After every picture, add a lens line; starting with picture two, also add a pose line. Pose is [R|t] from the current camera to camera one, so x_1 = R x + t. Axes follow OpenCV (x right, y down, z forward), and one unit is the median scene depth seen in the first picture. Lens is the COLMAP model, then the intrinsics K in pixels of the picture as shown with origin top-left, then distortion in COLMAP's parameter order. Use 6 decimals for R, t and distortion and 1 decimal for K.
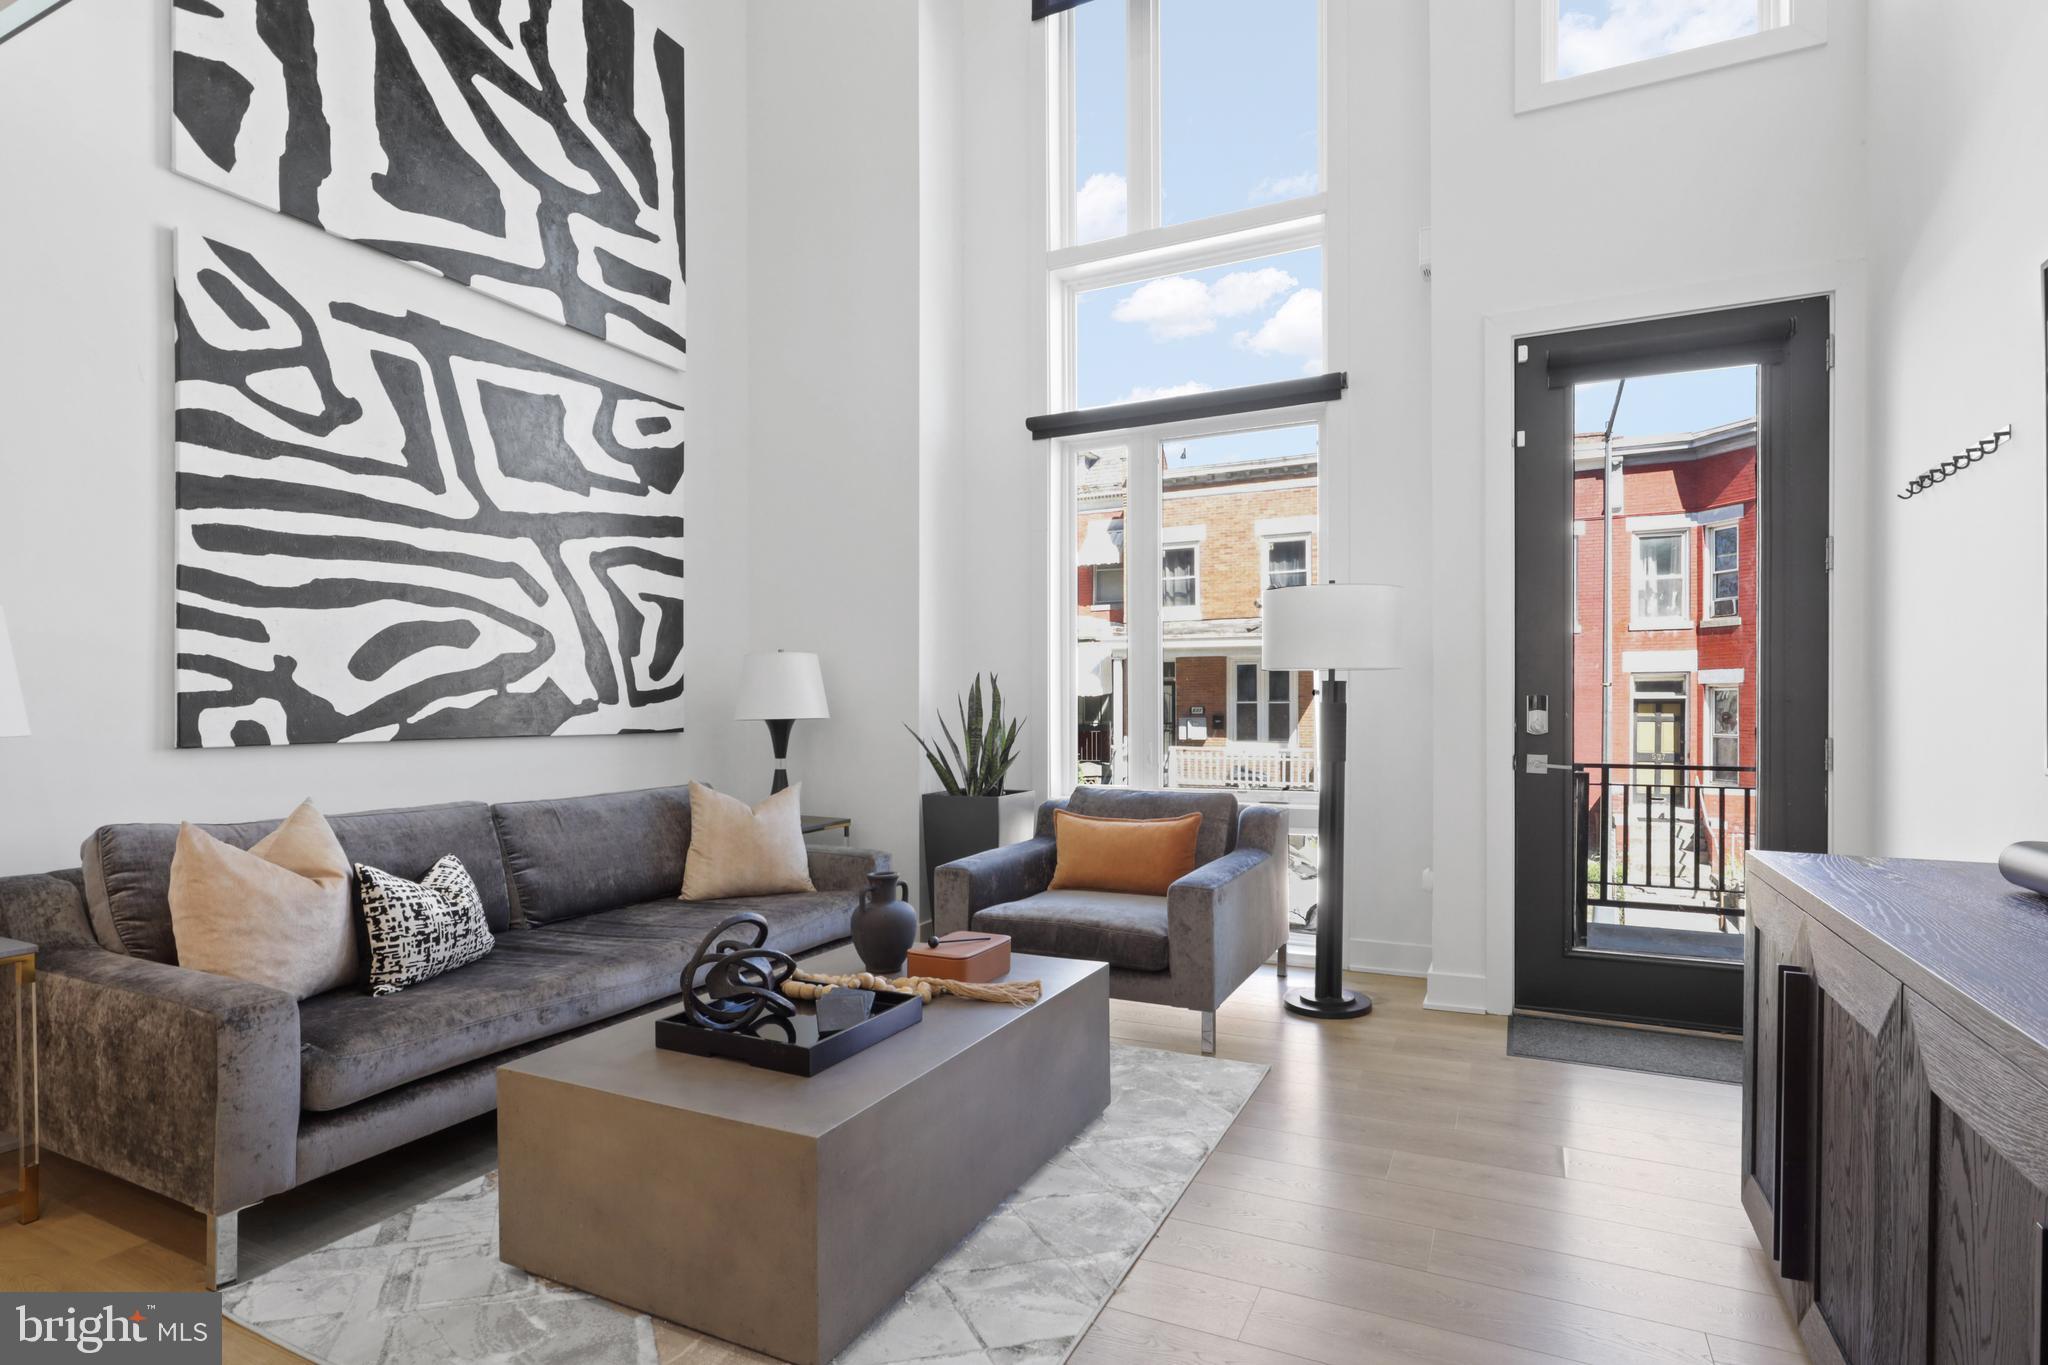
lens RADIAL K [[1028.9, 0, 1034.0], [0, 1028.9, 719.7], [0, 0, 1]] dist [-0.017097, 0.009329]
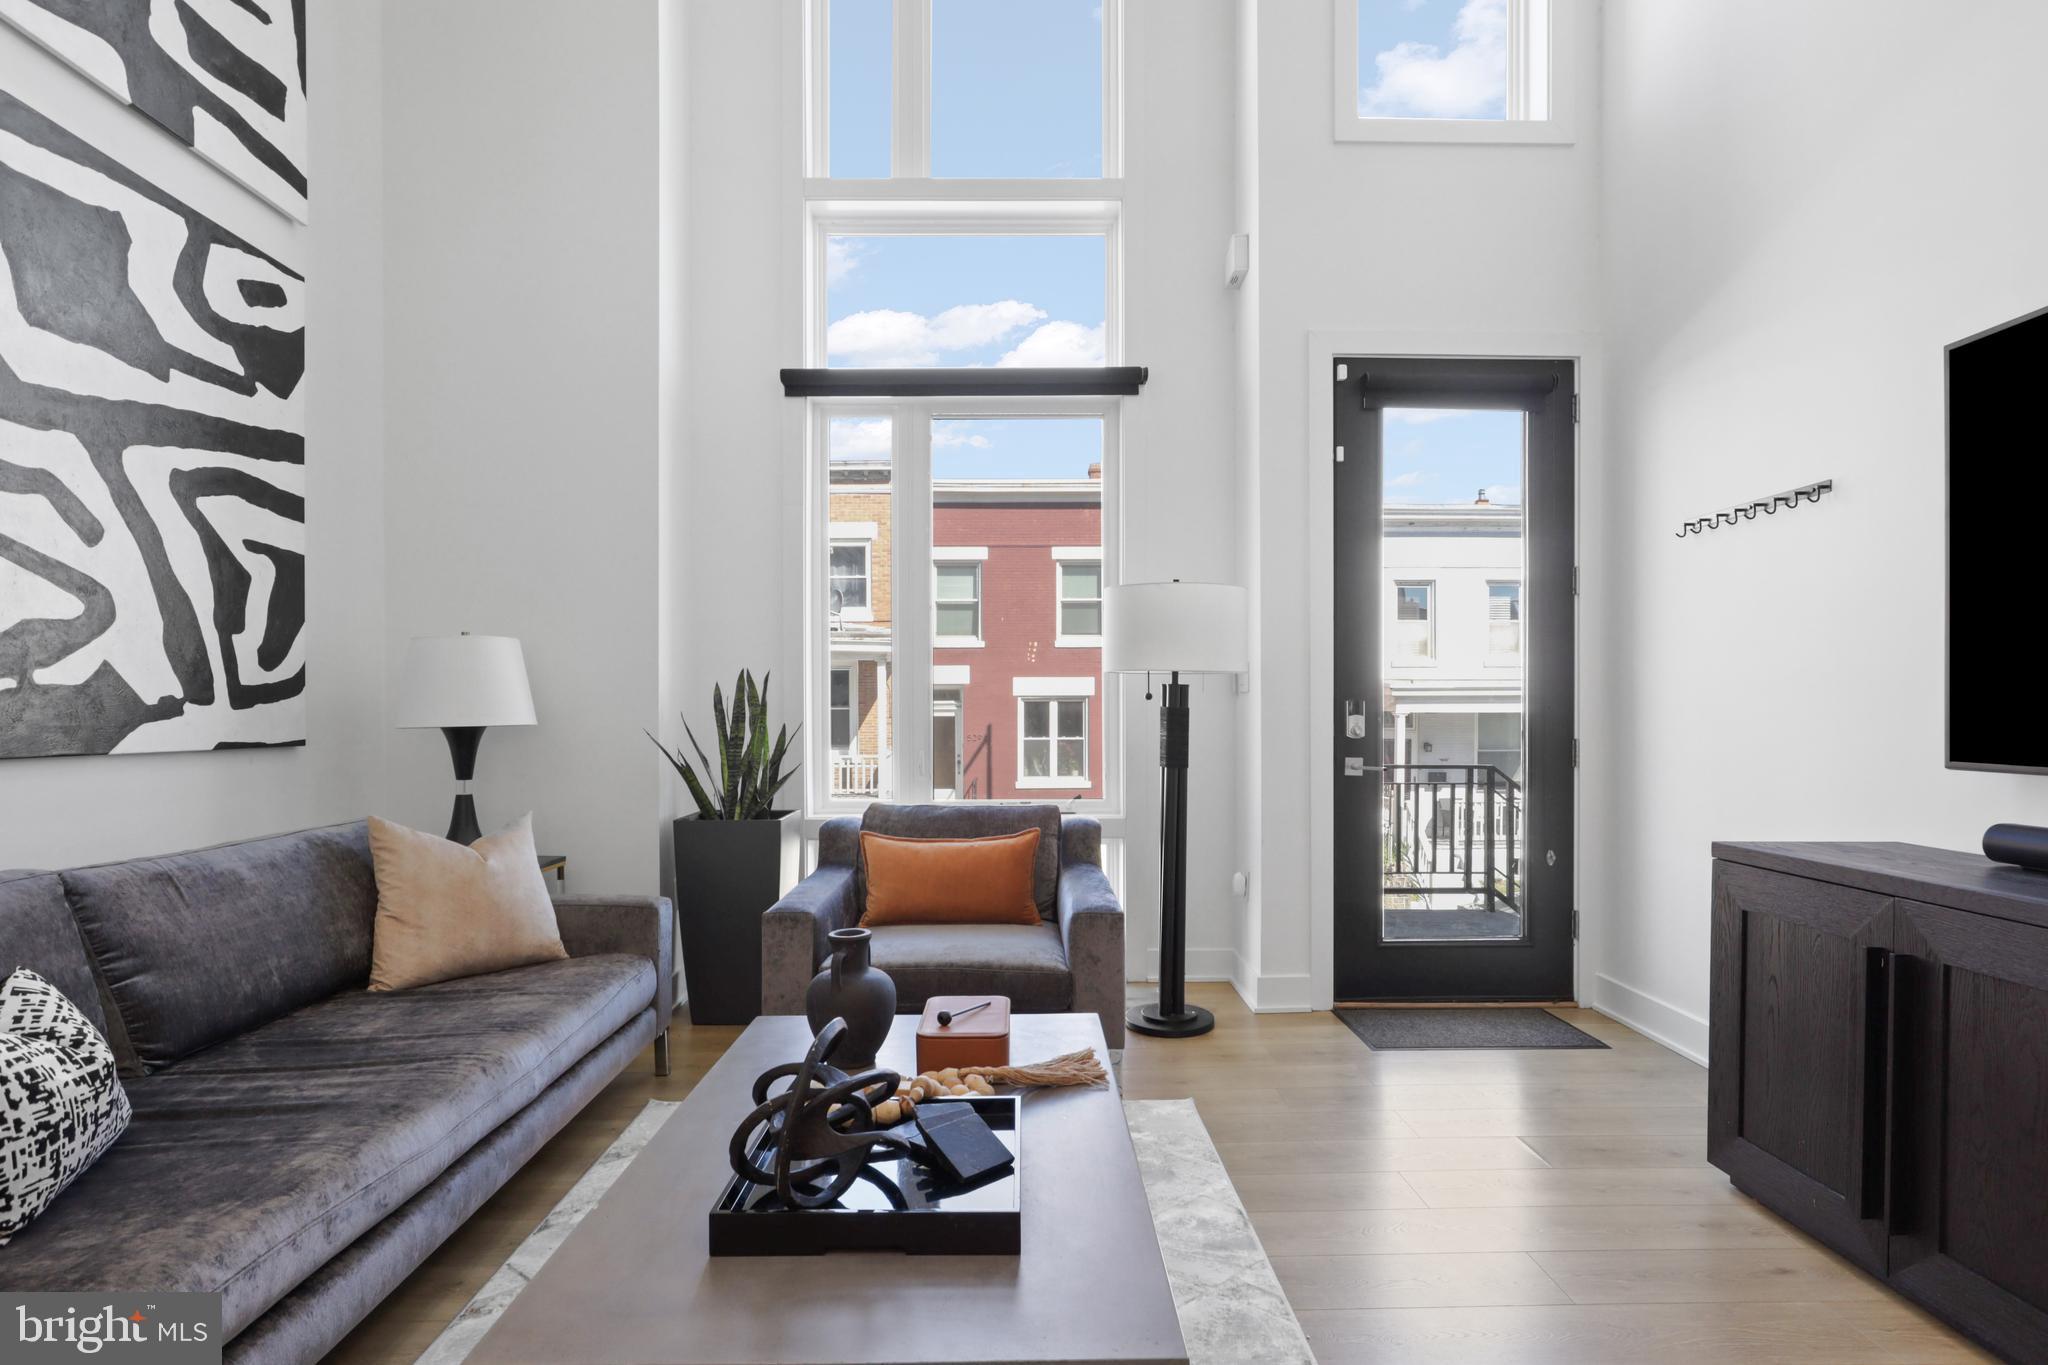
lens RADIAL K [[1028.9, 0, 1027.3], [0, 1028.9, 724.2], [0, 0, 1]] dist [-0.017097, 0.009329]
pose [[0.893310, -0.002936, 0.449431, -0.248974], [0.003890, 0.999992, -0.001199, 0.000273], [-0.449424, 0.002820, 0.893314, 0.190017]]
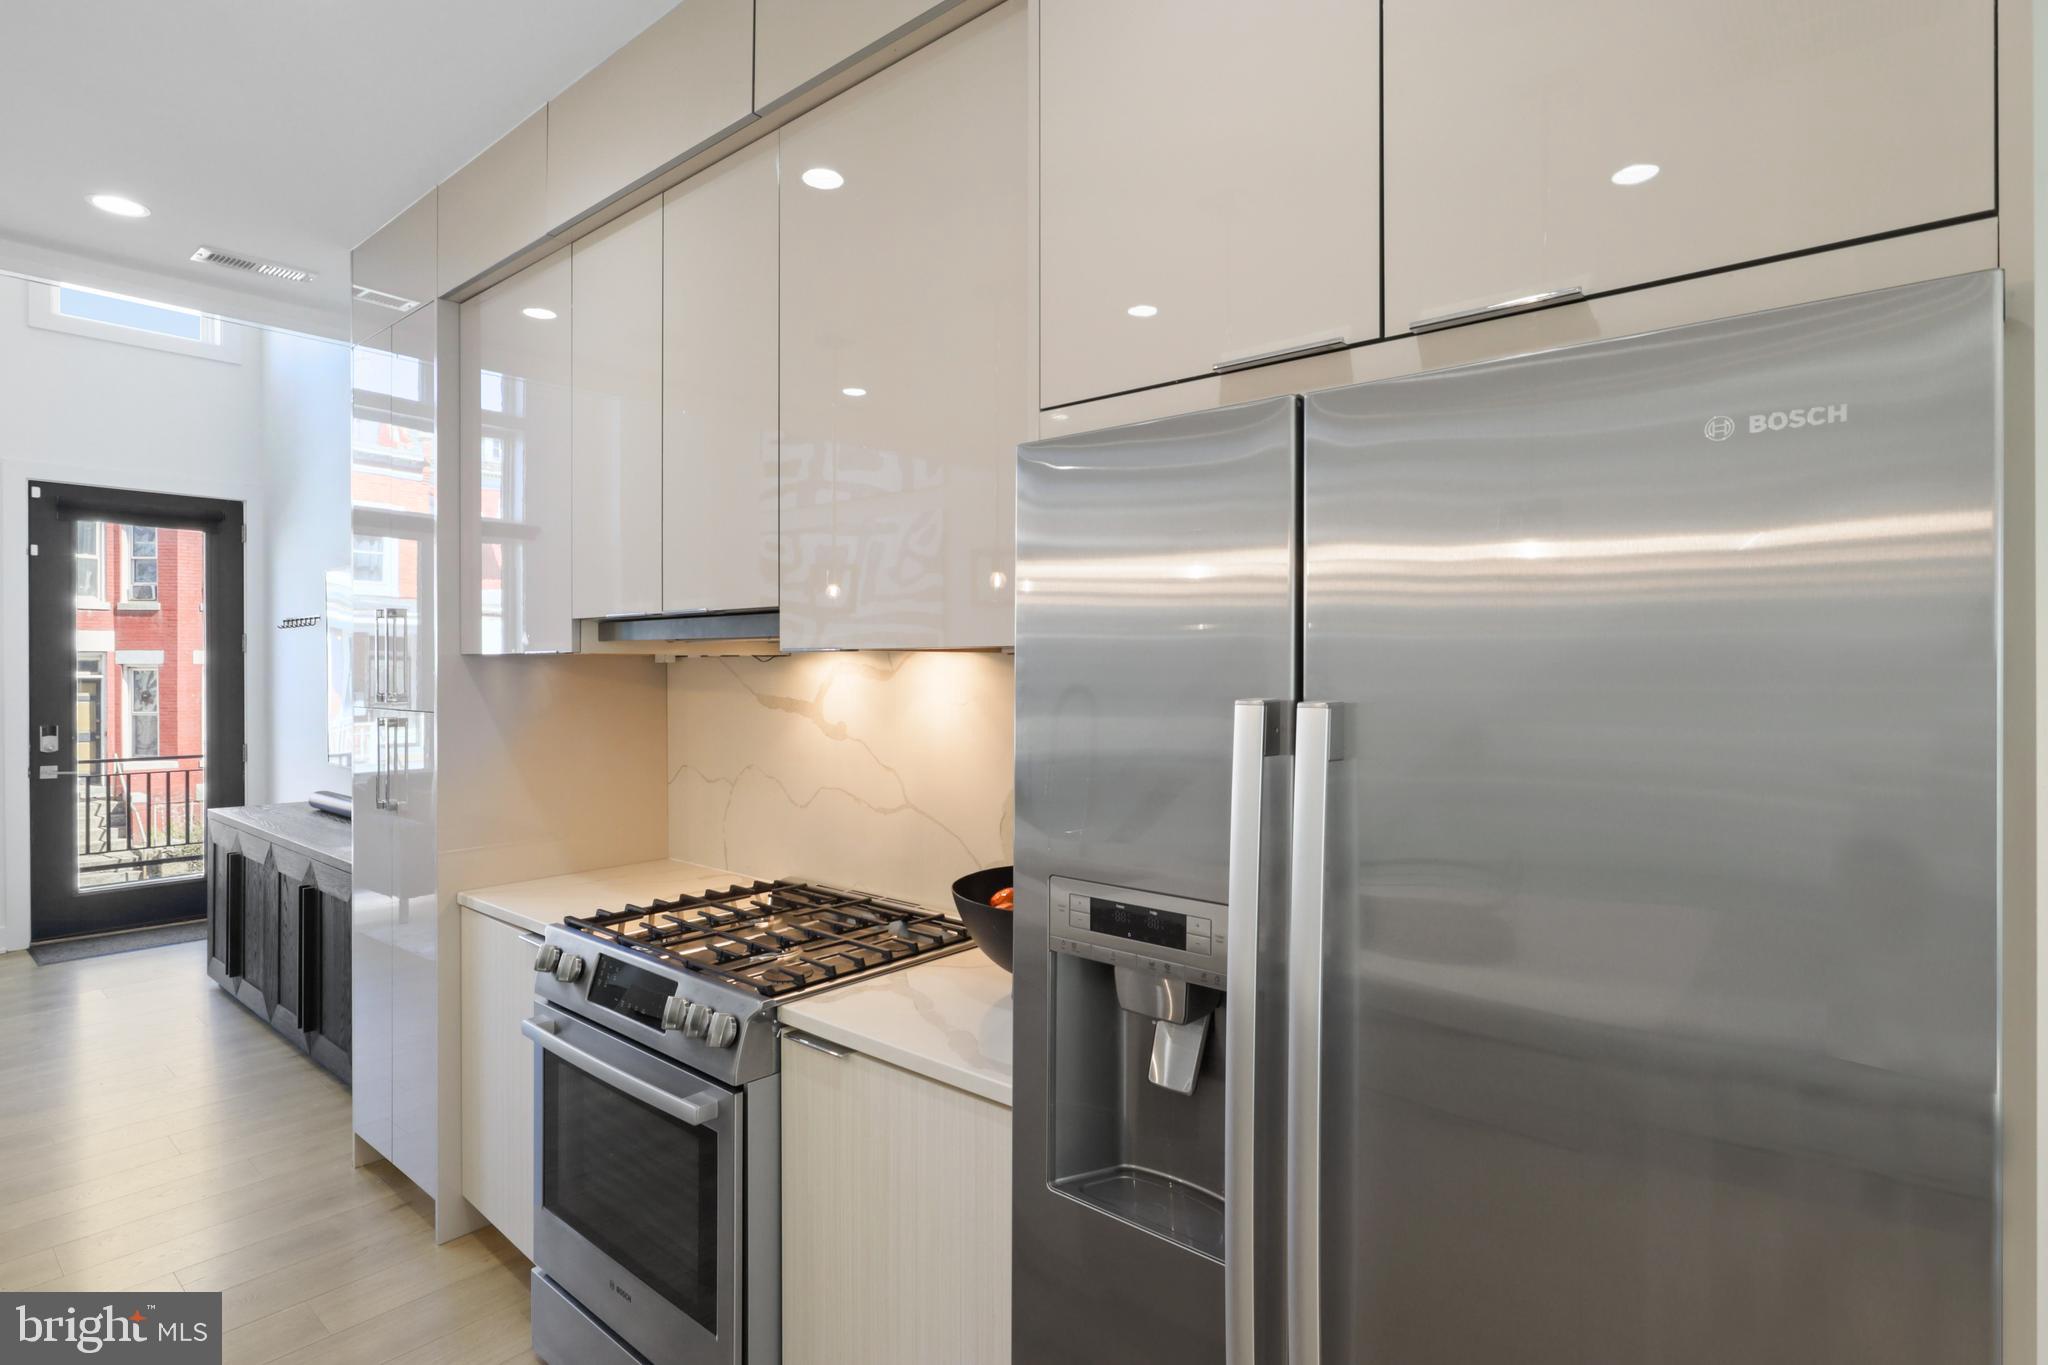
lens RADIAL K [[1028.9, 0, 1014.3], [0, 1028.9, 671.2], [0, 0, 1]] dist [-0.017097, 0.009329]
pose [[0.258949, 0.000110, 0.965891, -0.508065], [0.009820, 0.999948, -0.002747, -0.075479], [-0.965841, 0.010196, 0.258935, -0.646888]]
